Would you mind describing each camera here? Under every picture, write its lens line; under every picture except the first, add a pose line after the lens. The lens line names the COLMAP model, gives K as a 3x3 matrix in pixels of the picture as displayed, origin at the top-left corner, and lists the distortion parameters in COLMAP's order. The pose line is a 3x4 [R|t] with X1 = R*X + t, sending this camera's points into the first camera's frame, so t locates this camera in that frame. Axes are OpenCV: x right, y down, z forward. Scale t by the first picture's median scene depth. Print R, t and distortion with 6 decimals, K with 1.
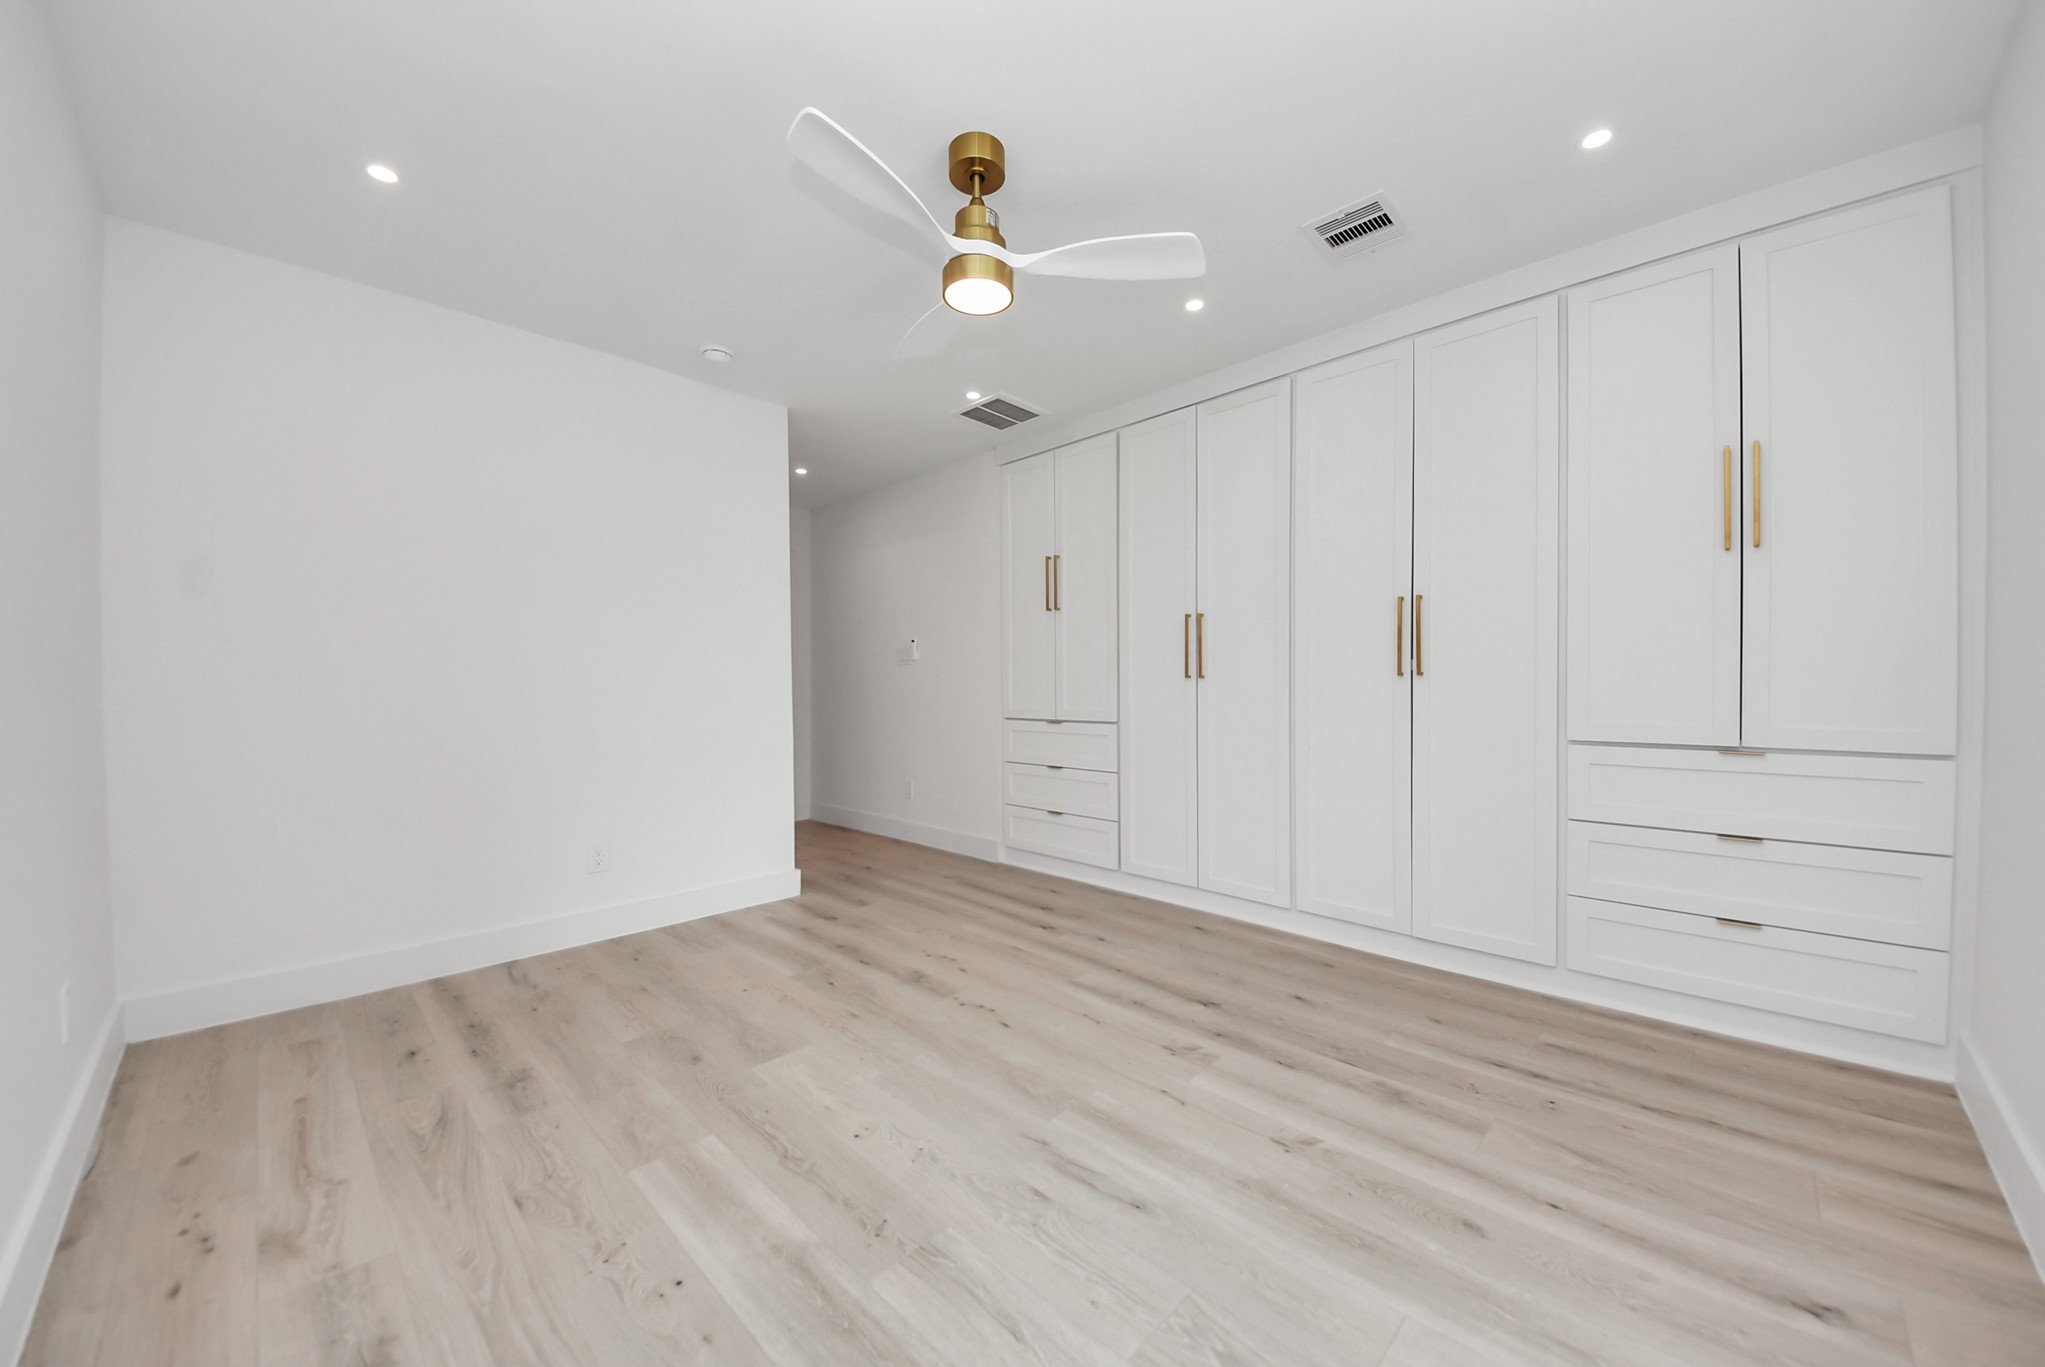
lens RADIAL K [[746.2, 0, 1022.5], [0, 746.2, 683.5], [0, 0, 1]] dist [0.000679, -0.014931]
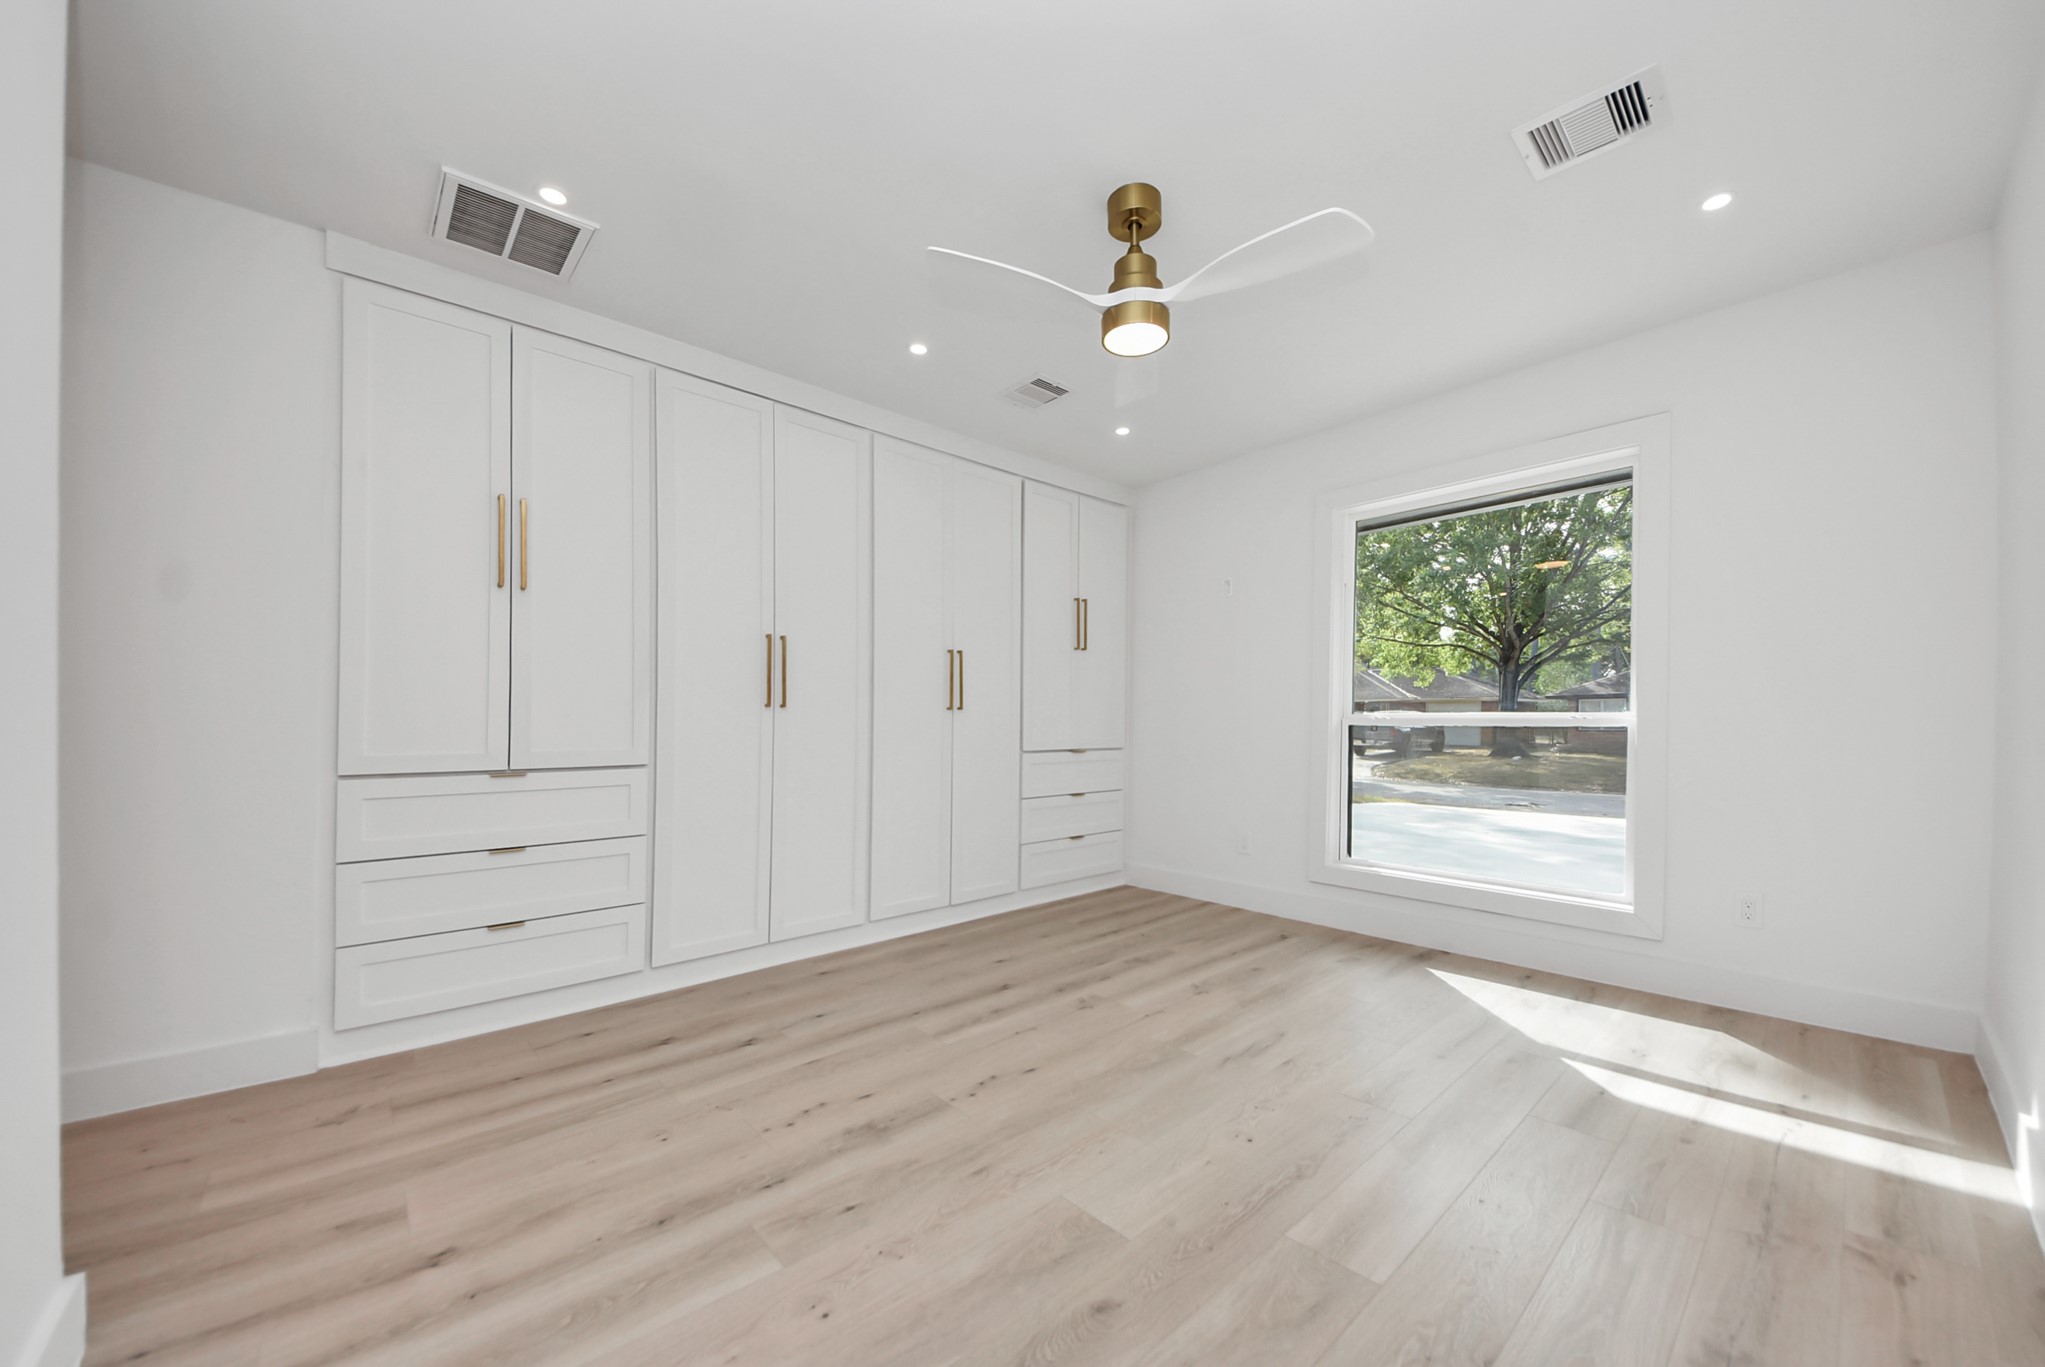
lens RADIAL K [[767.3, 0, 1028.2], [0, 767.3, 738.9], [0, 0, 1]] dist [0.017340, -0.017377]
pose [[0.022040, -0.027158, 0.999388, -1.002410], [-0.009363, 0.999582, 0.027370, 0.001878], [-0.999713, -0.009960, 0.021776, 0.984899]]
